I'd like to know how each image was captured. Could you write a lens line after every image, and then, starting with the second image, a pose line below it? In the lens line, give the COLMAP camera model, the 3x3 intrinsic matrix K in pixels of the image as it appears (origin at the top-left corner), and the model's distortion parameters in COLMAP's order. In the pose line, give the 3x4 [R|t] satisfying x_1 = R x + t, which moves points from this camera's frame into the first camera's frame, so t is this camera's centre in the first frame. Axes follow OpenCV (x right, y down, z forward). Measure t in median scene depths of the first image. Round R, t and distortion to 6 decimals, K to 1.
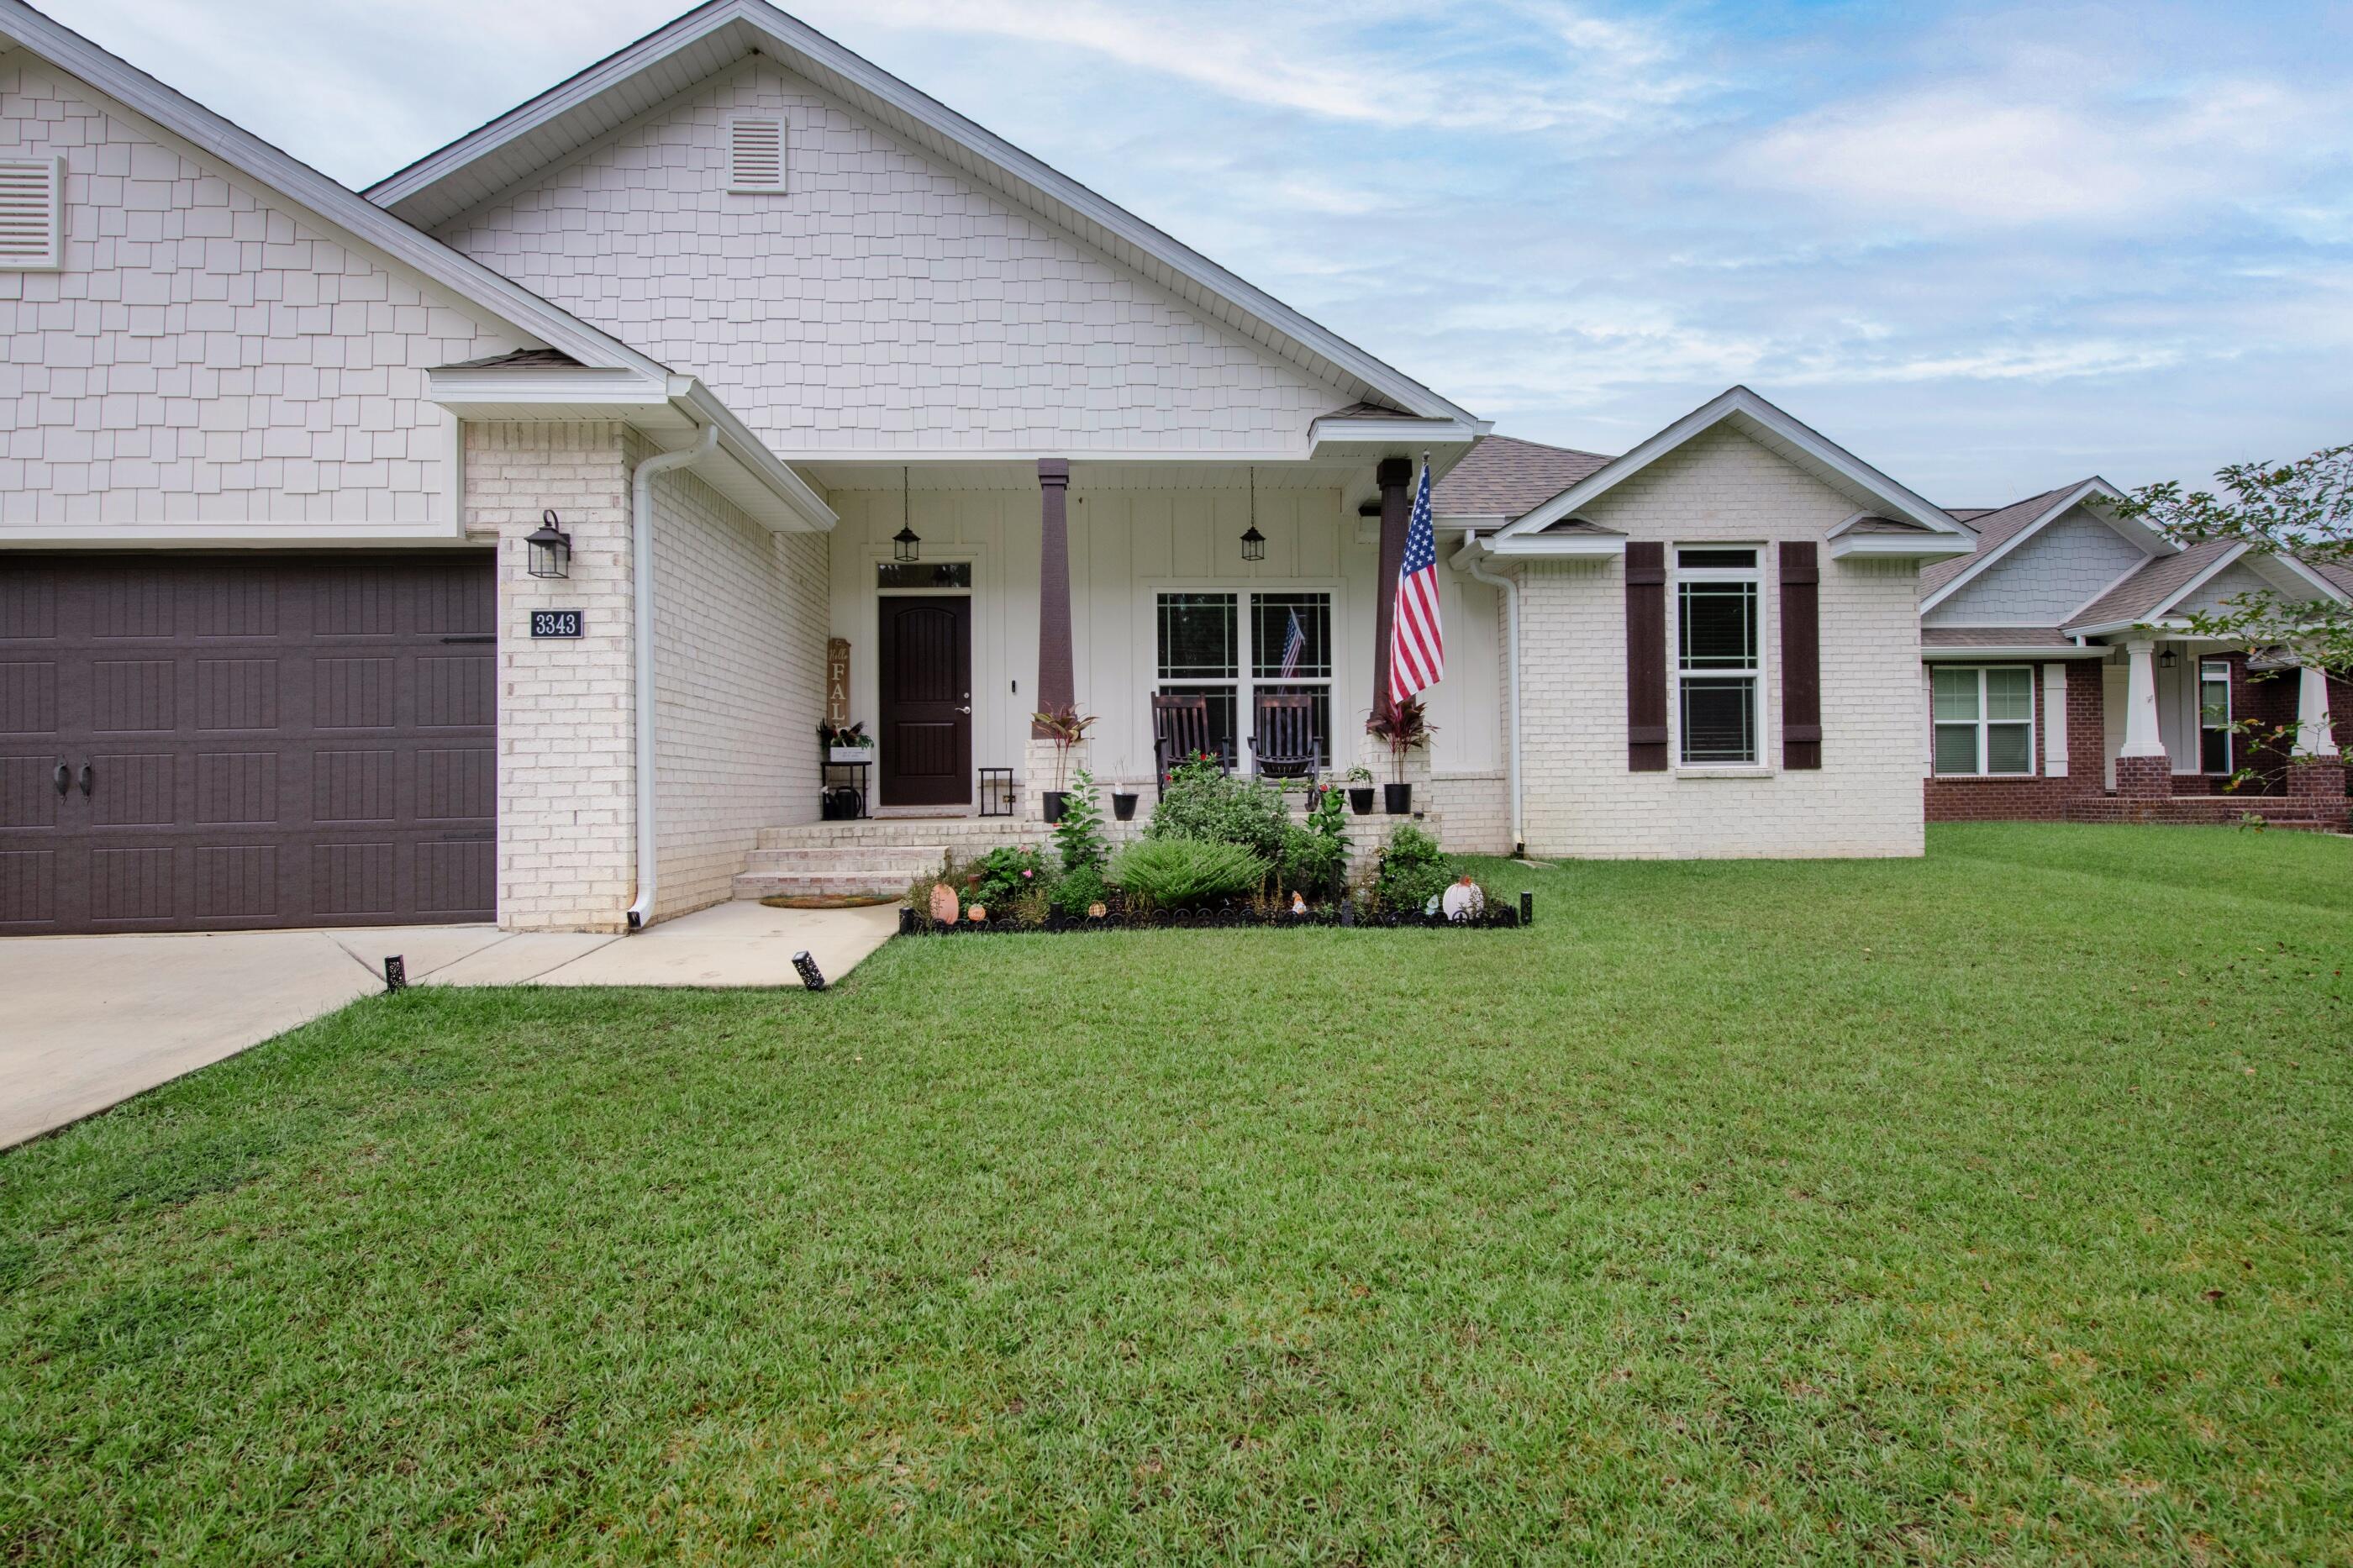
lens RADIAL K [[1215.7, 0, 1147.2], [0, 1215.7, 859.1], [0, 0, 1]] dist [-0.001270, -0.000126]
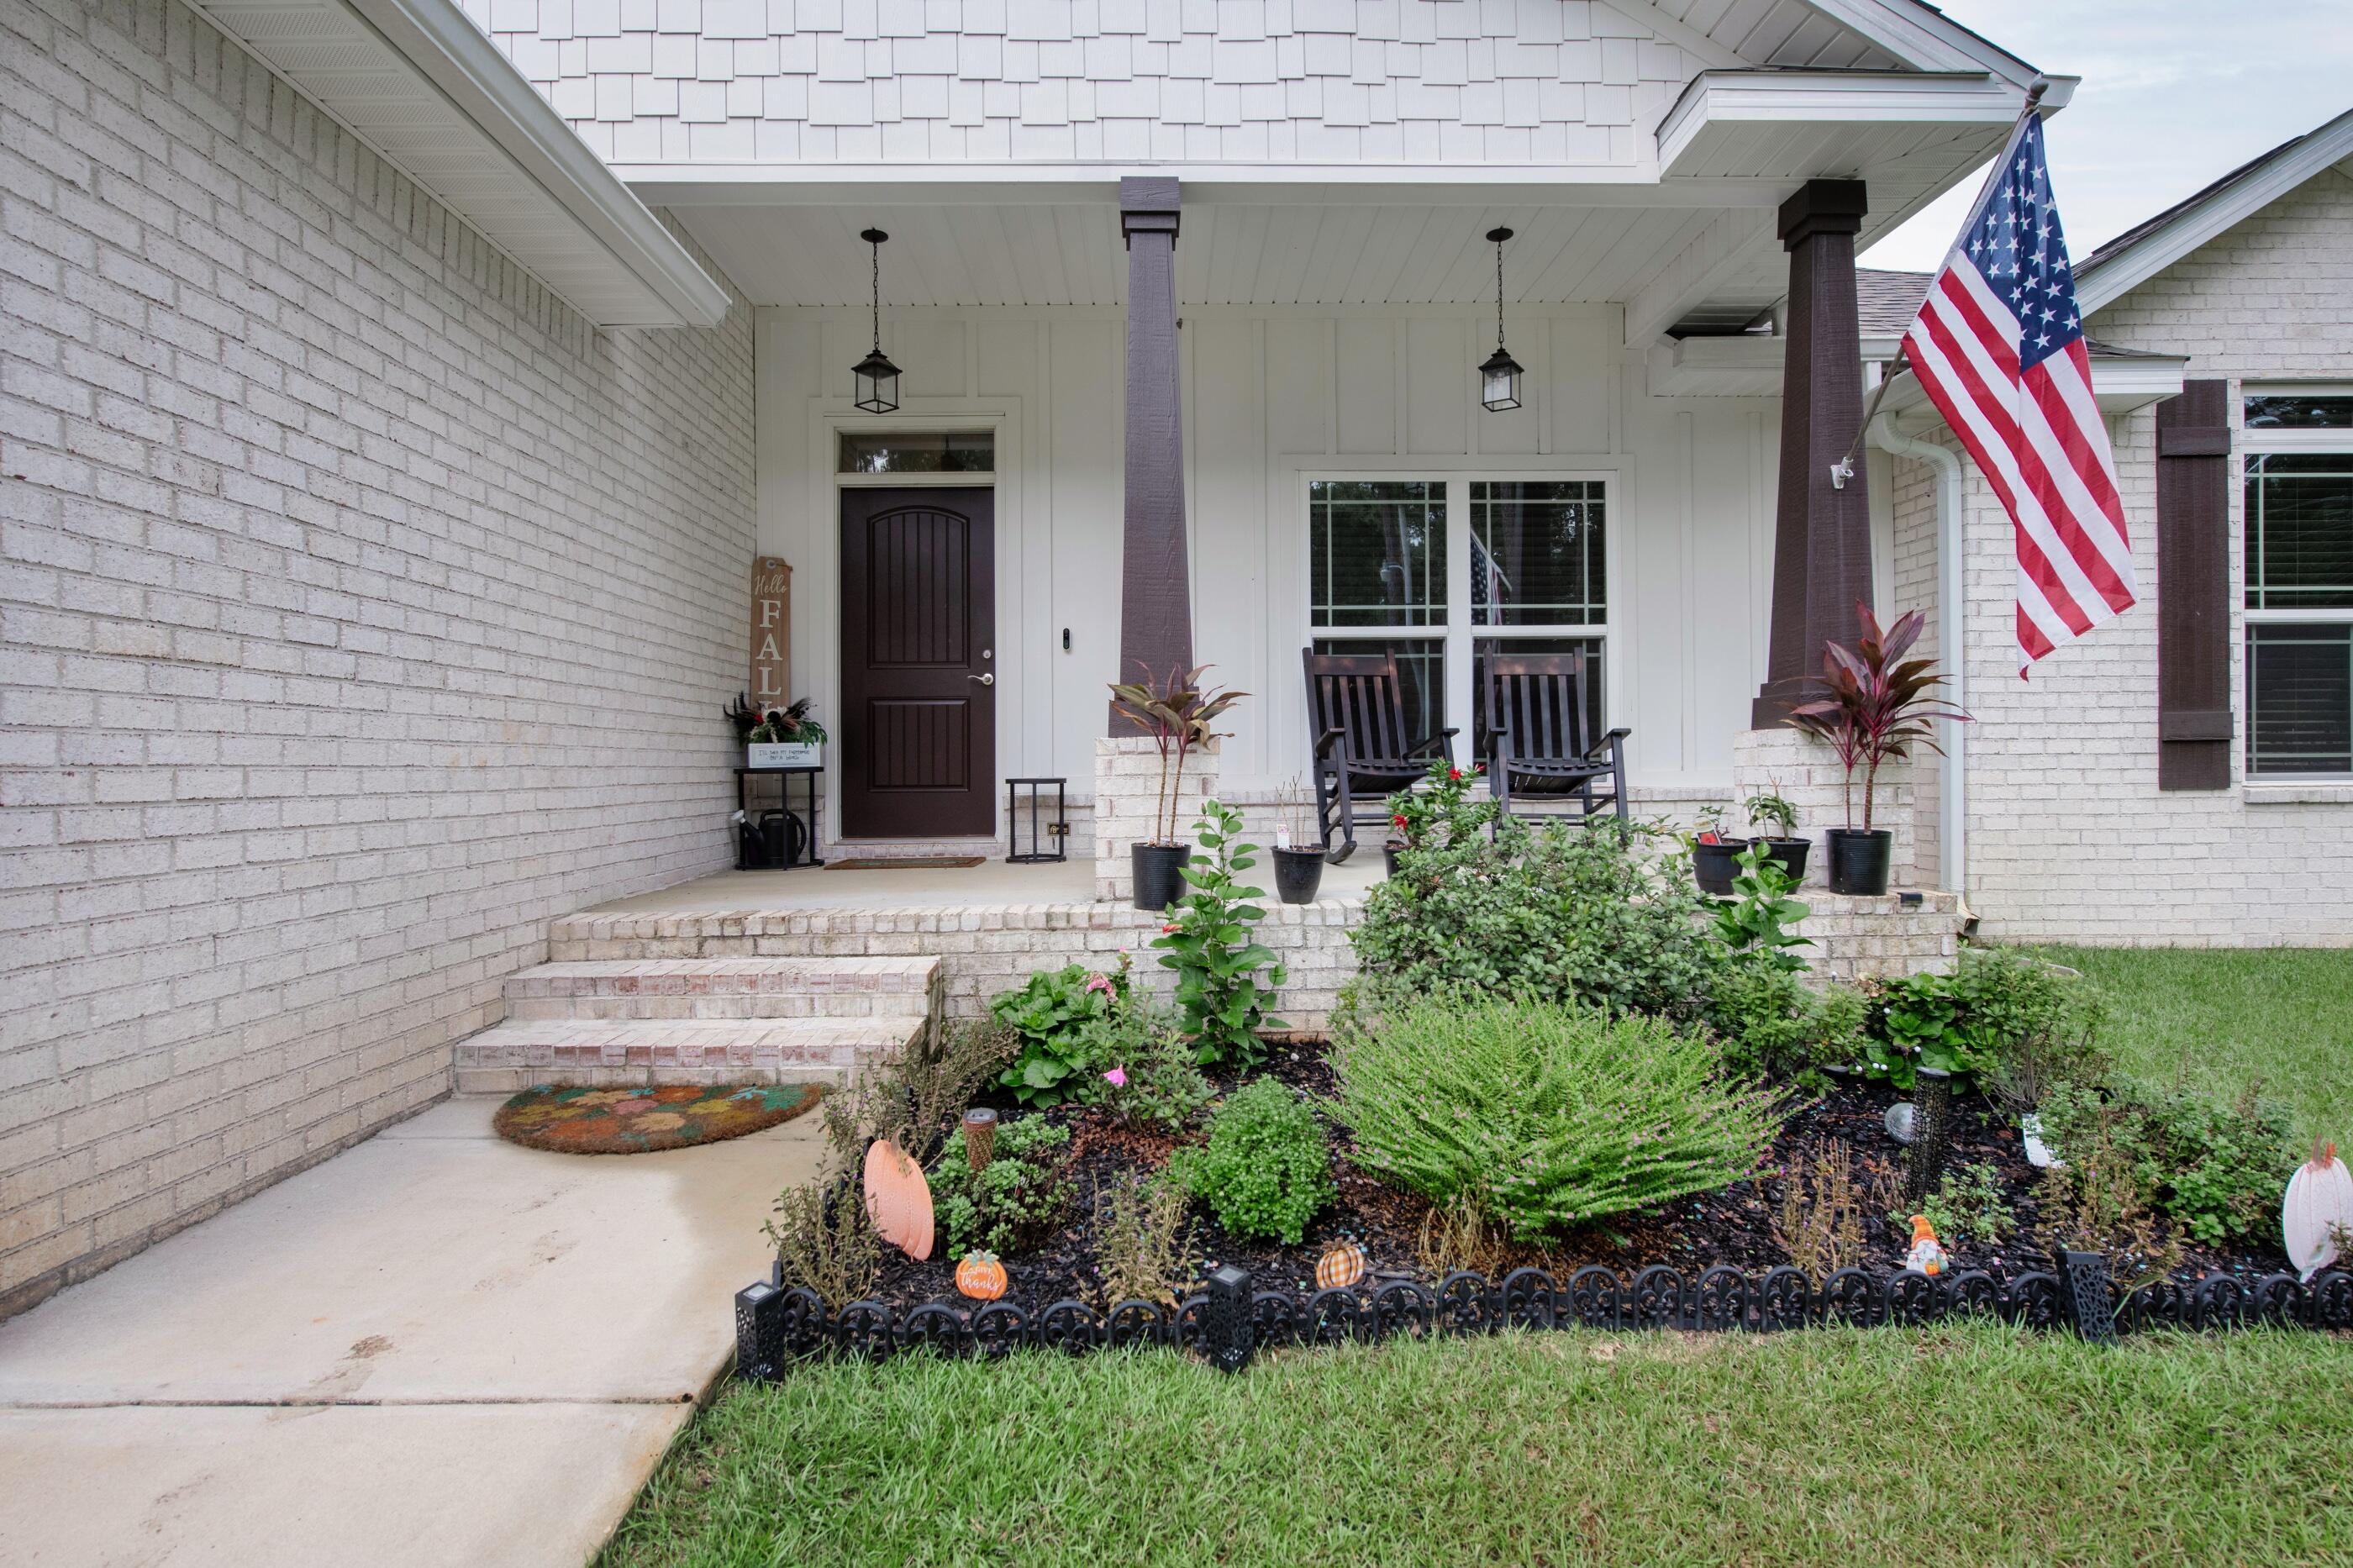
lens RADIAL K [[1213.6, 0, 1178.3], [0, 1213.6, 854.6], [0, 0, 1]] dist [0.000842, -0.000117]
pose [[0.999970, 0.003183, -0.007064, -0.054007], [-0.003052, 0.999824, 0.018509, -0.051361], [0.007122, -0.018487, 0.999804, 0.433686]]
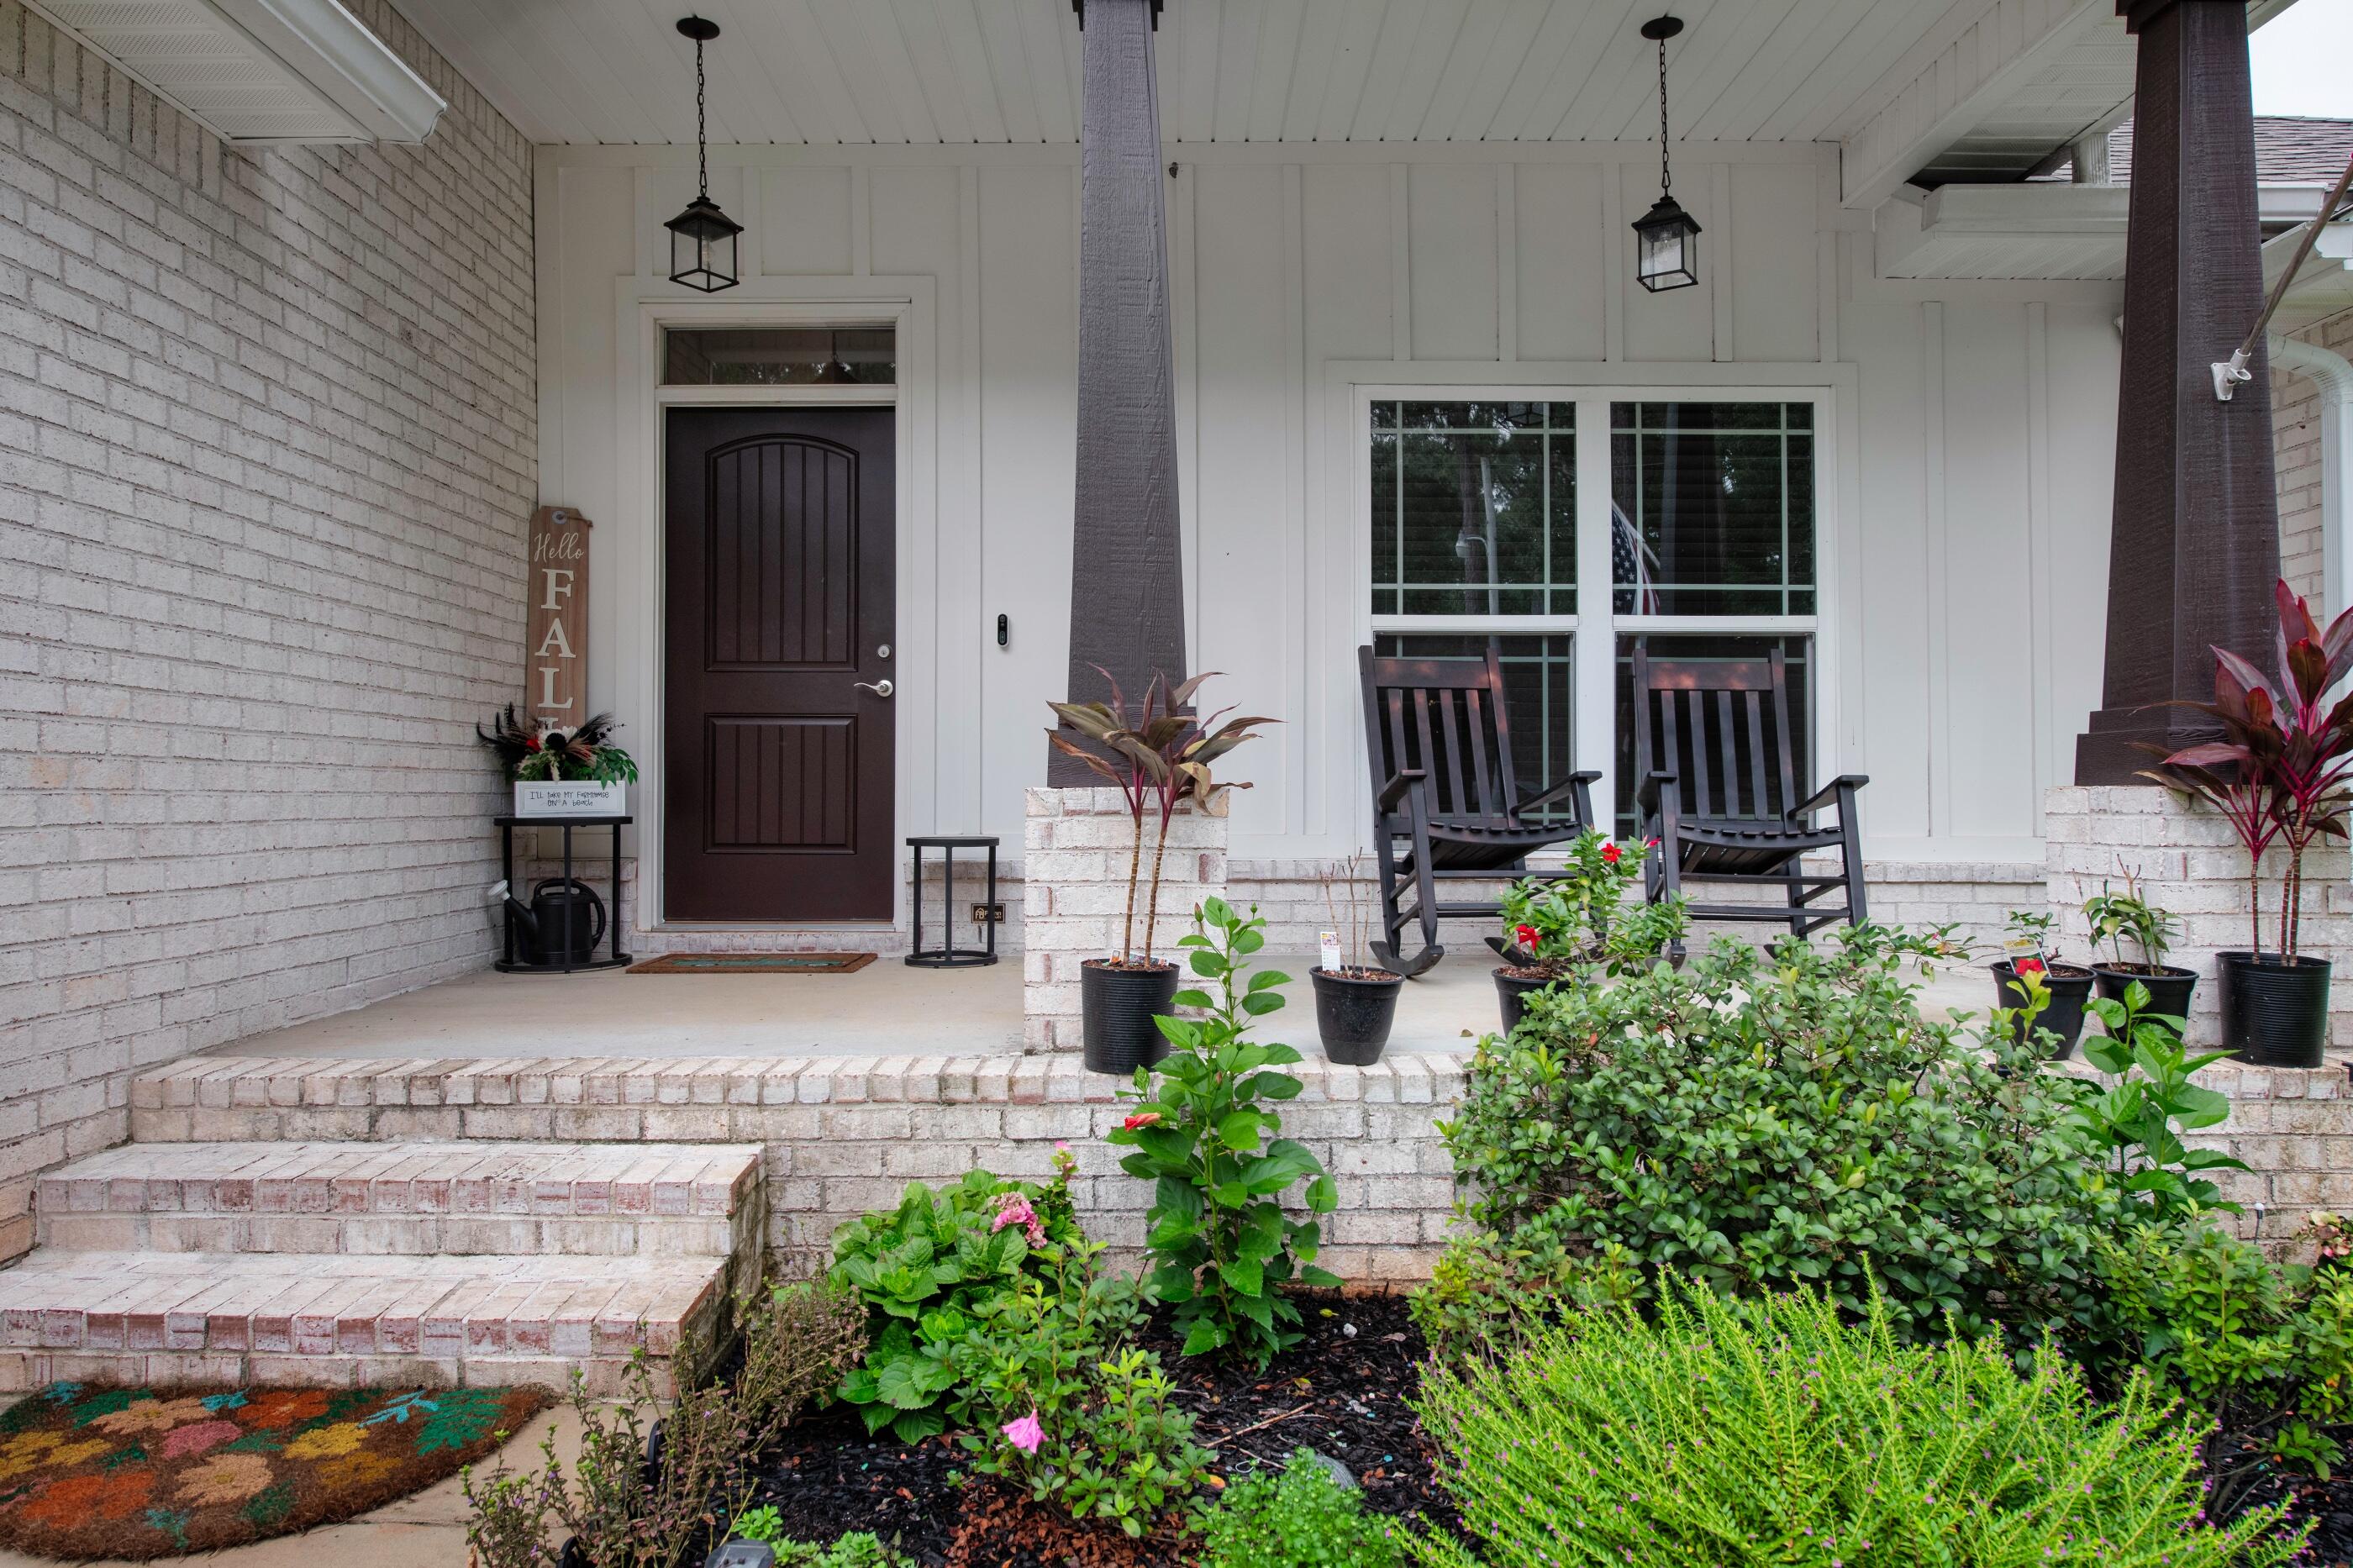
lens RADIAL K [[1647.1, 0, 1176.5], [0, 1647.1, 784.0], [0, 0, 1]] dist [-0.036317, -0.003799]
pose [[0.999861, 0.012946, -0.010471, -0.050128], [-0.013592, 0.997848, -0.064152, -0.062570], [0.009618, 0.064286, 0.997885, 0.504019]]
